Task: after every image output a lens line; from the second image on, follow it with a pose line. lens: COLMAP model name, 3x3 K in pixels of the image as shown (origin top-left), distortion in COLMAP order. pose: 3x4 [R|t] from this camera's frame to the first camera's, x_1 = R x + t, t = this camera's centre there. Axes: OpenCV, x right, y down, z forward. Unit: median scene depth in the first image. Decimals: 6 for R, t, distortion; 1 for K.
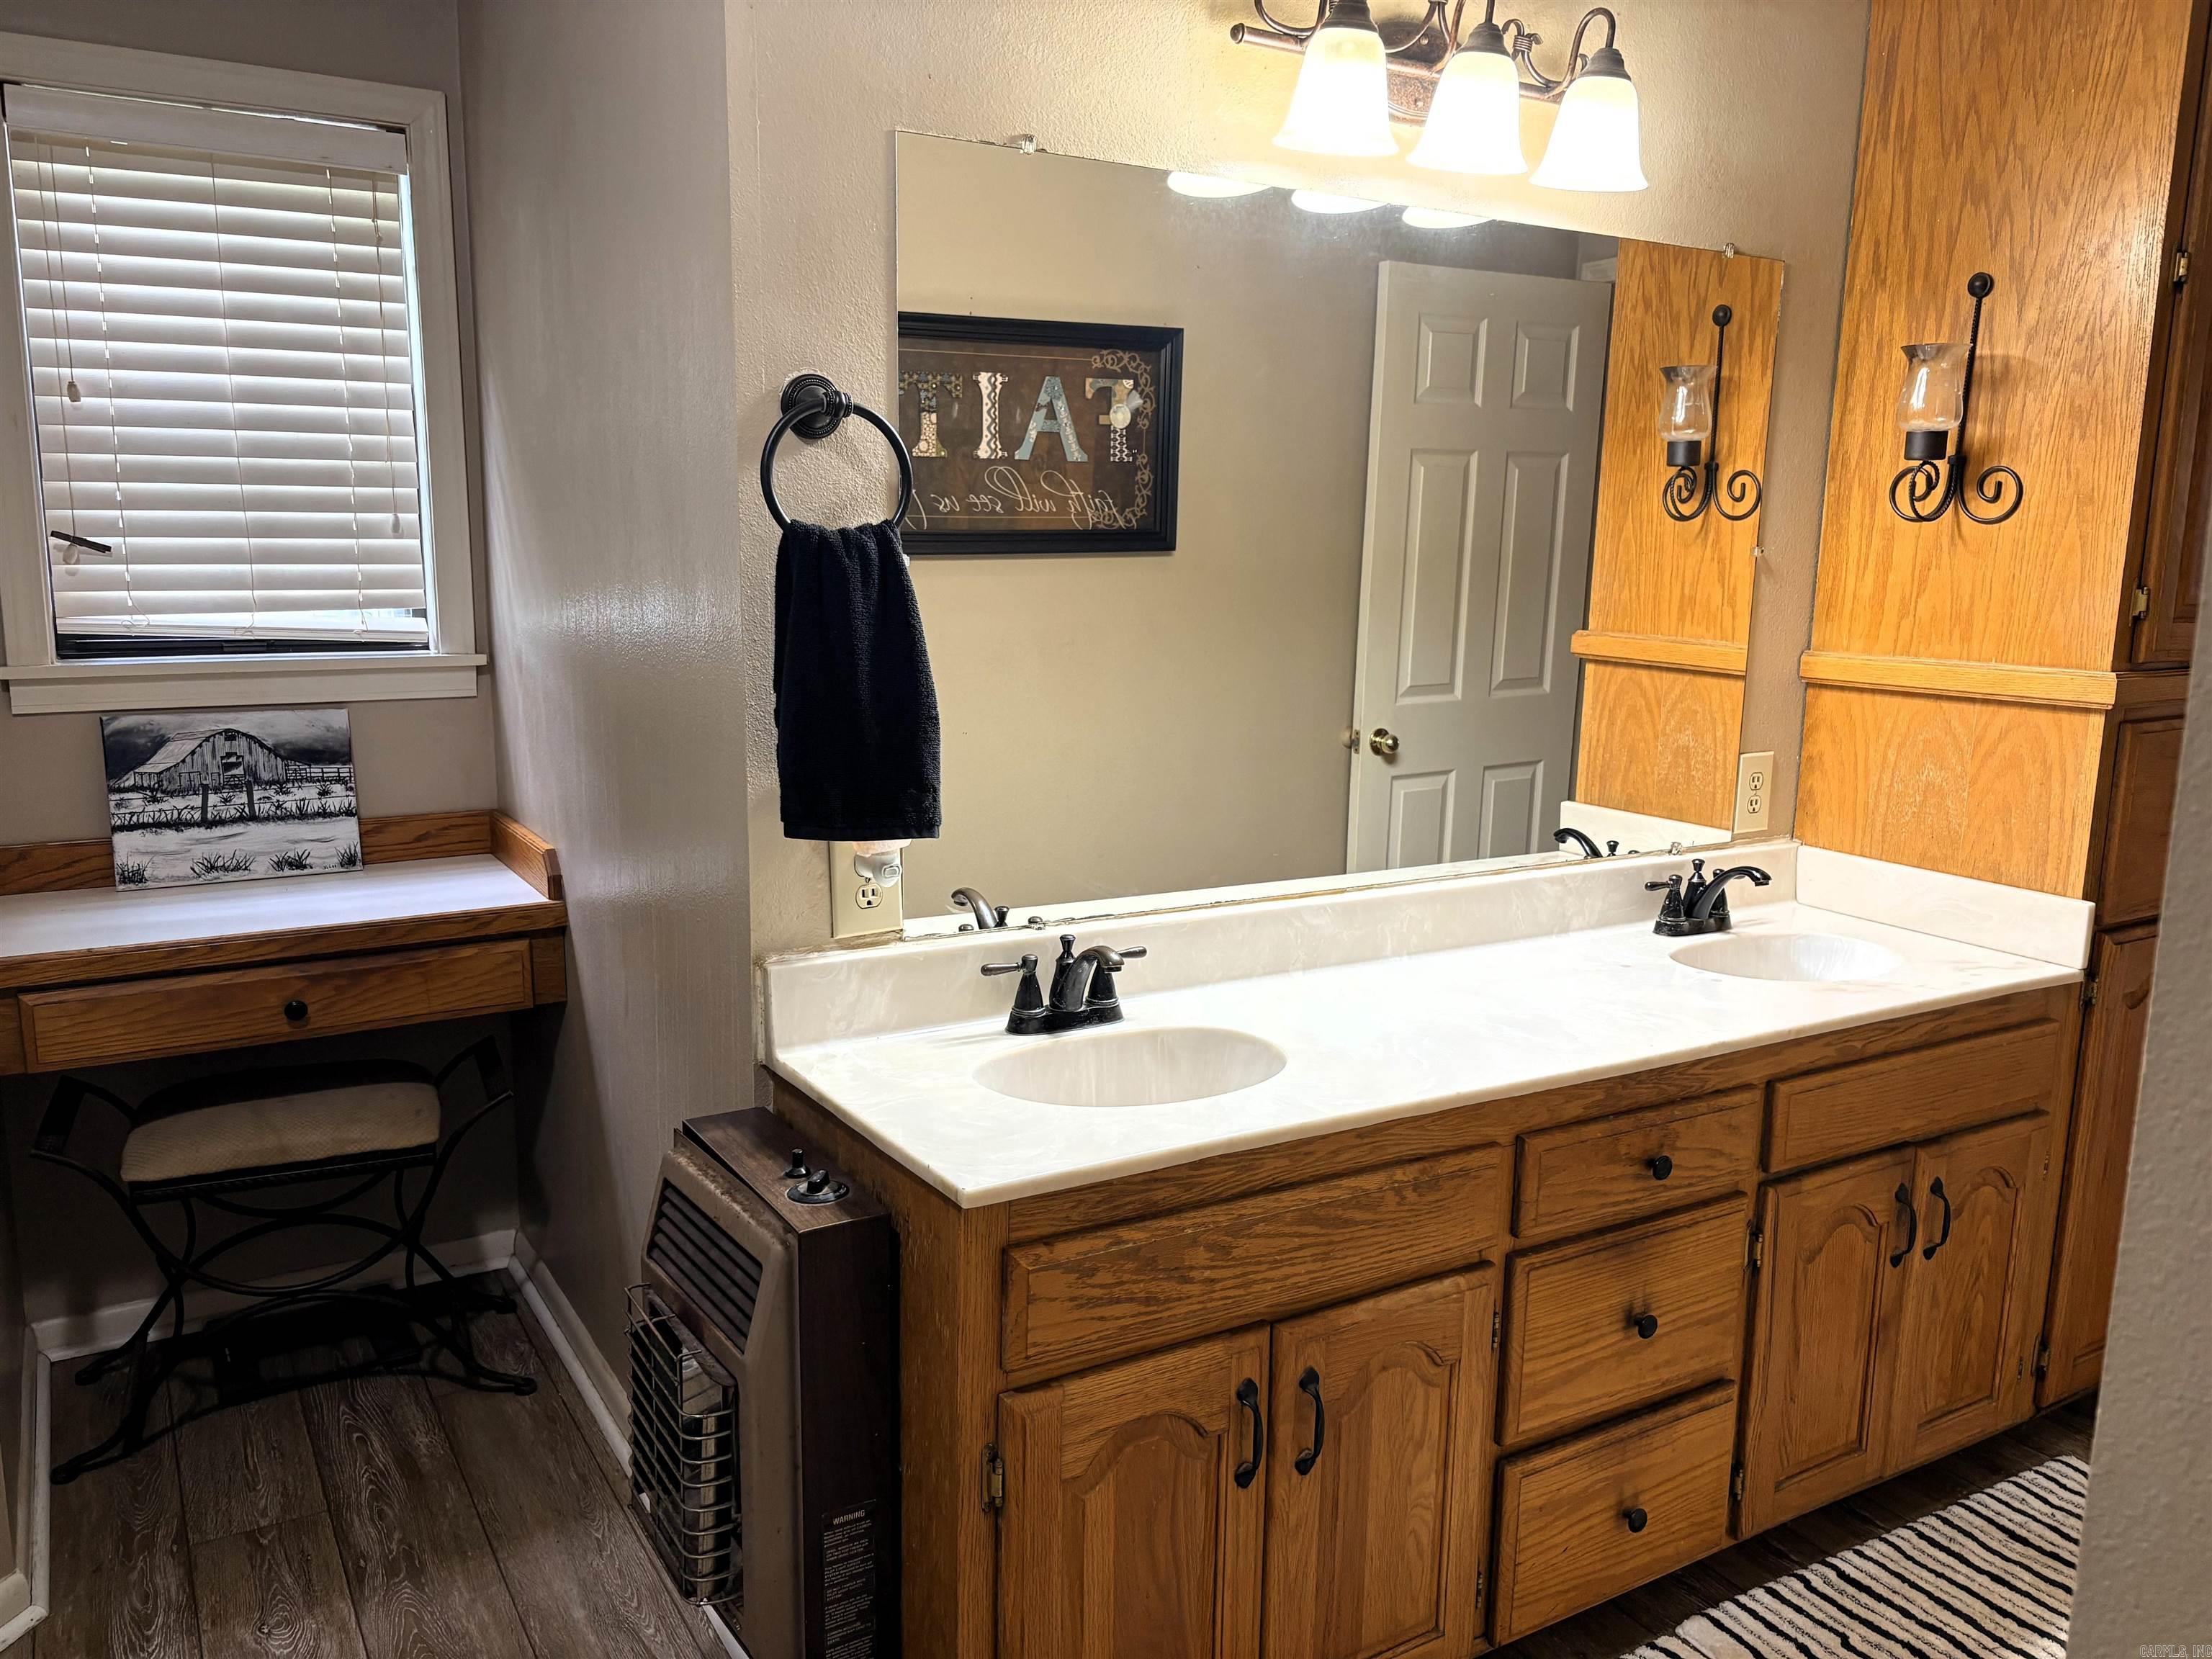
lens RADIAL K [[1666.1, 0, 1115.5], [0, 1666.1, 824.3], [0, 0, 1]] dist [0.046458, -0.059969]
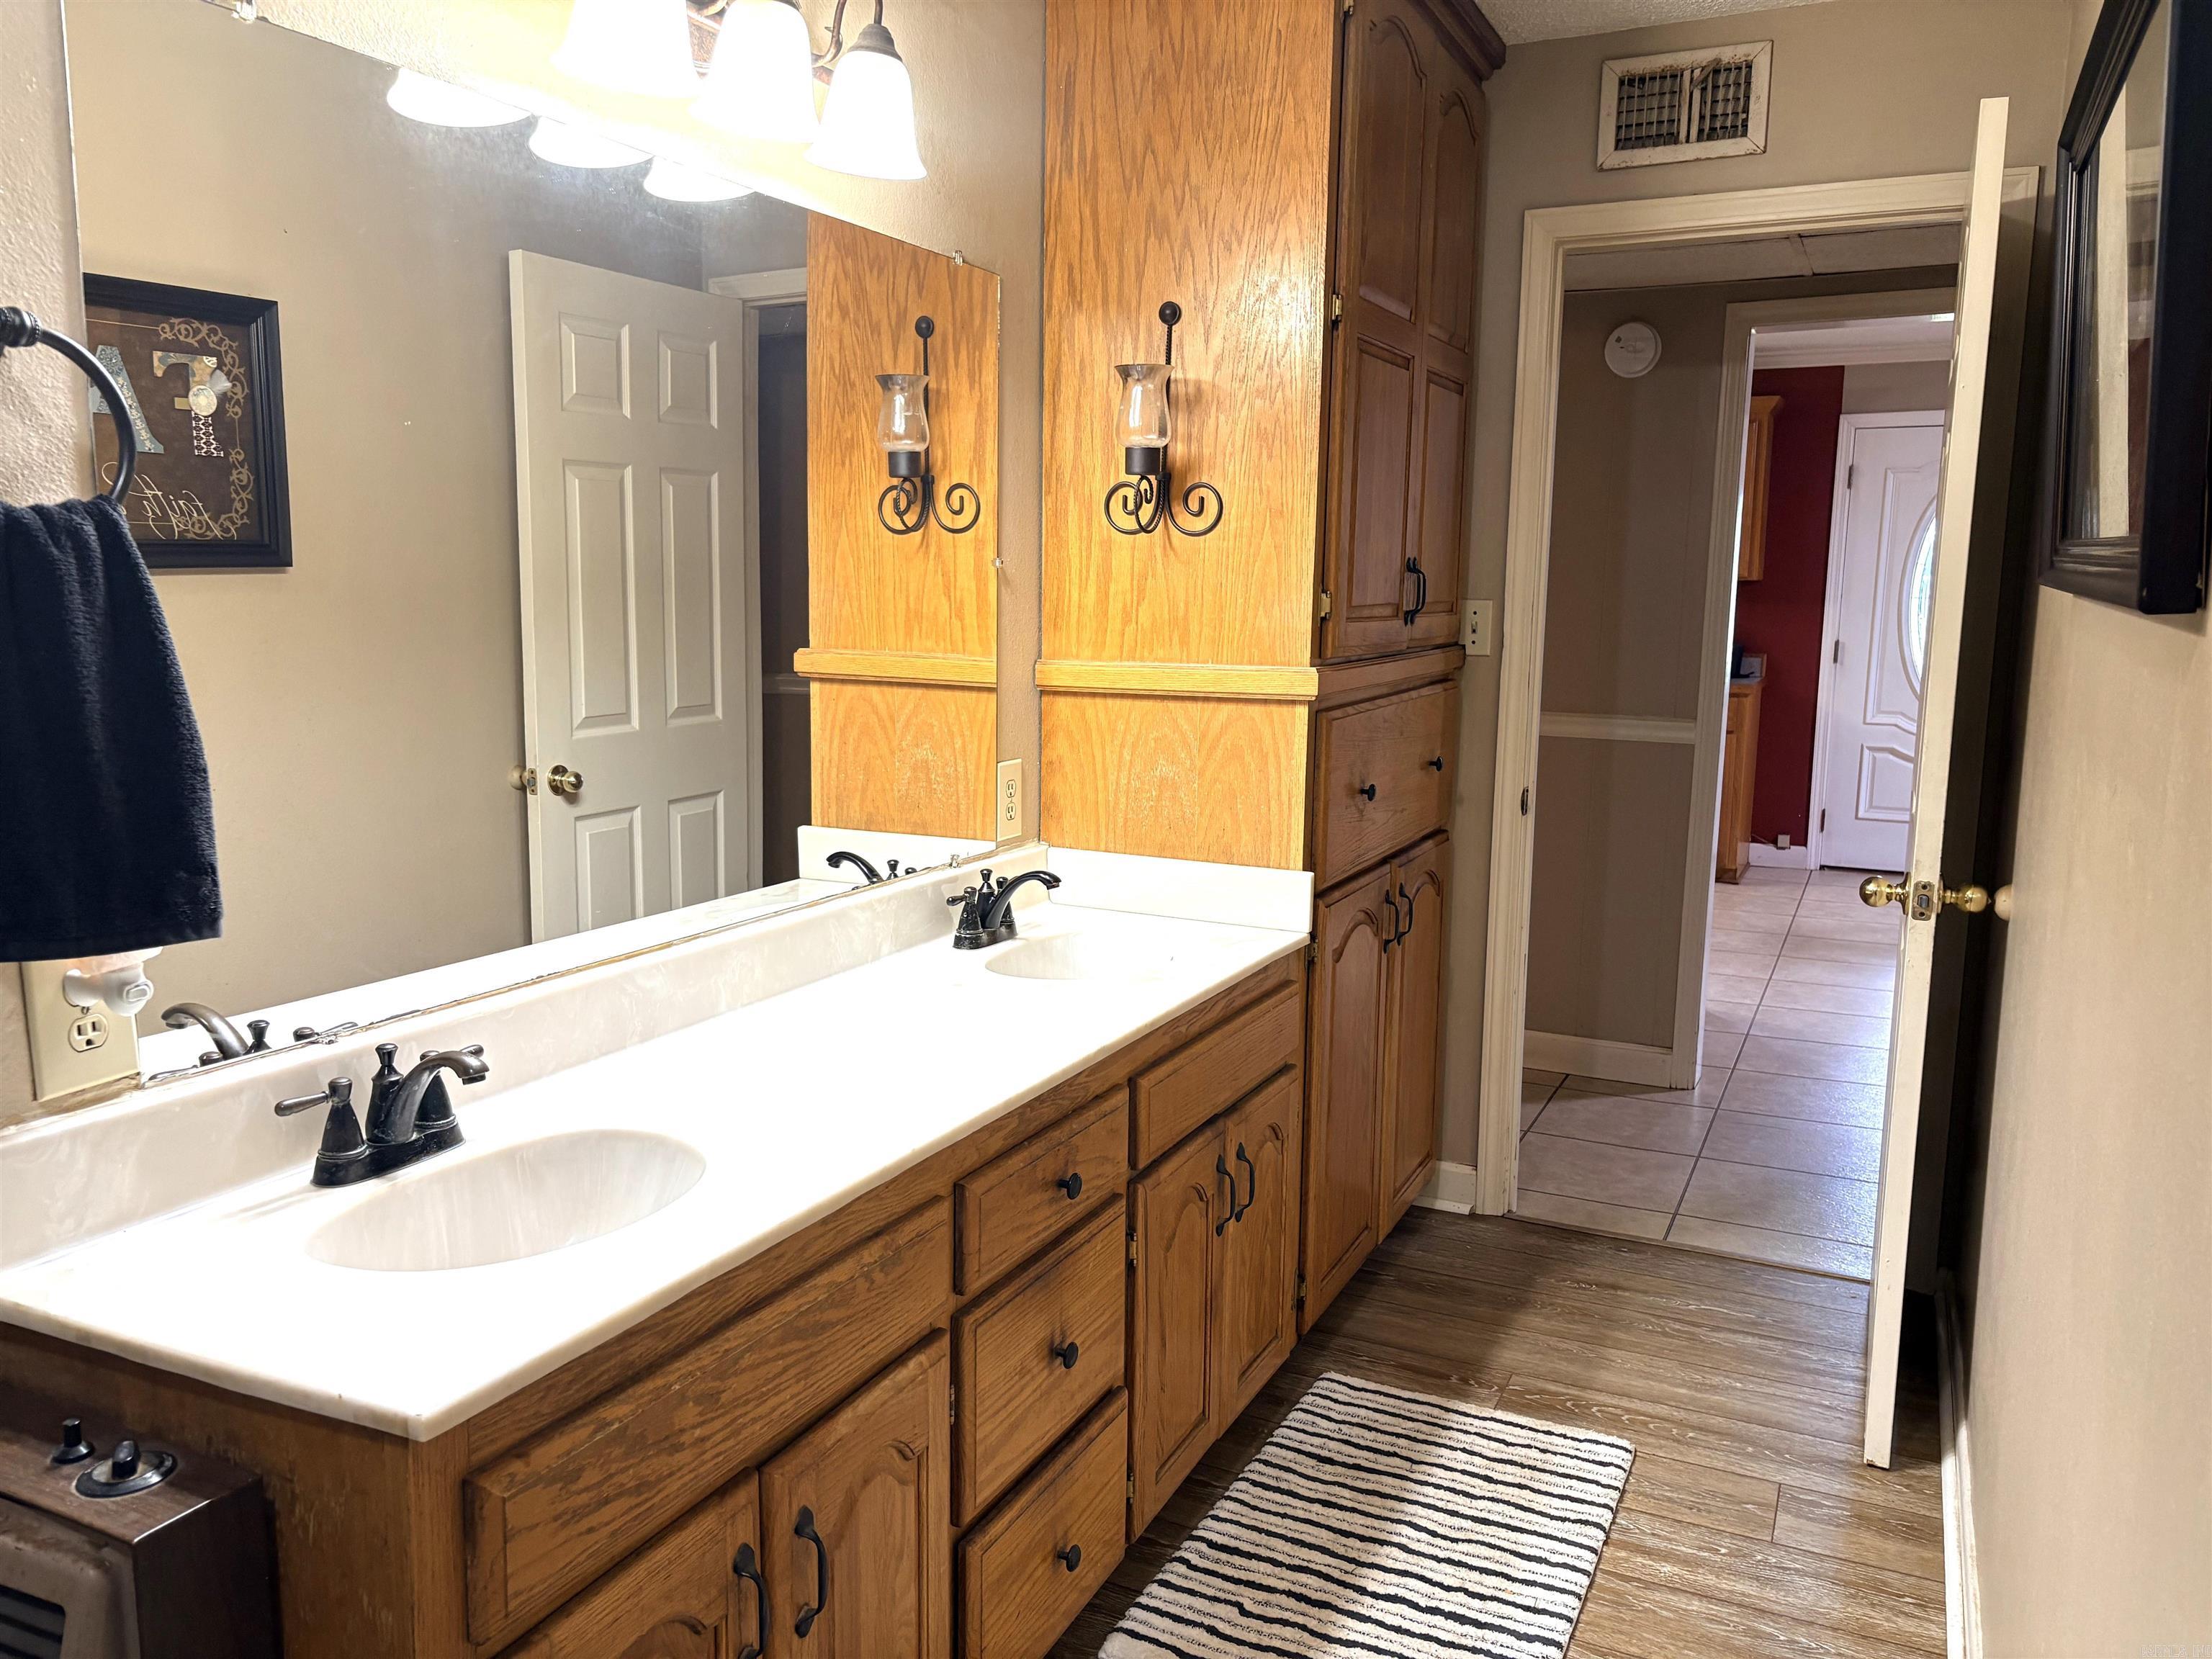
lens RADIAL K [[1666.1, 0, 1101.1], [0, 1666.1, 824.6], [0, 0, 1]] dist [0.046458, -0.059969]
pose [[0.839694, -0.084584, 0.536431, -0.133294], [0.095813, 0.995375, 0.006970, -0.006829], [-0.534540, 0.045544, 0.843915, 0.141047]]
